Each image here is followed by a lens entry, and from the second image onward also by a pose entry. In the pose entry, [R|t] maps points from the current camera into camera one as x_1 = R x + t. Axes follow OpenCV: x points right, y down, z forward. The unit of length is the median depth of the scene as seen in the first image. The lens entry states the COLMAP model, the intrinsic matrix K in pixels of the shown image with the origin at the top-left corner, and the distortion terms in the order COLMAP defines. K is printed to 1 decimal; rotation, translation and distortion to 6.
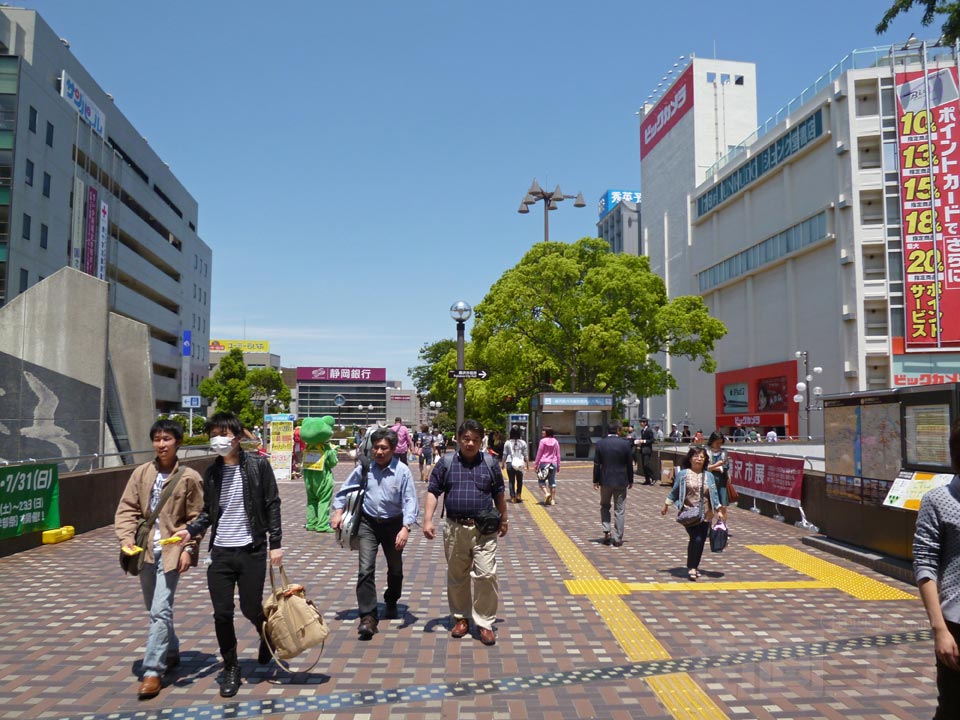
lens RADIAL K [[731.2, 0, 478.9], [0, 731.2, 360.1], [0, 0, 1]] dist [-0.026752, -0.007684]
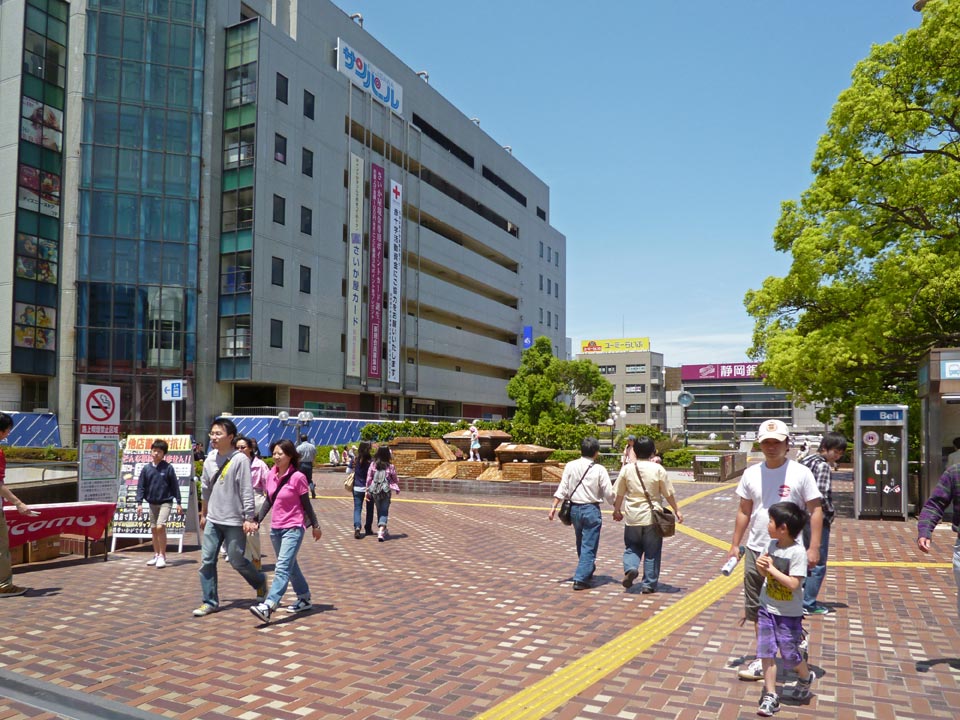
lens RADIAL K [[731.2, 0, 482.4], [0, 731.2, 395.1], [0, 0, 1]] dist [-0.026752, -0.007684]
pose [[0.836607, -0.026963, -0.547140, 0.051120], [0.047430, 0.998602, 0.023312, 0.026710], [0.545746, -0.045454, 0.836717, 0.301908]]
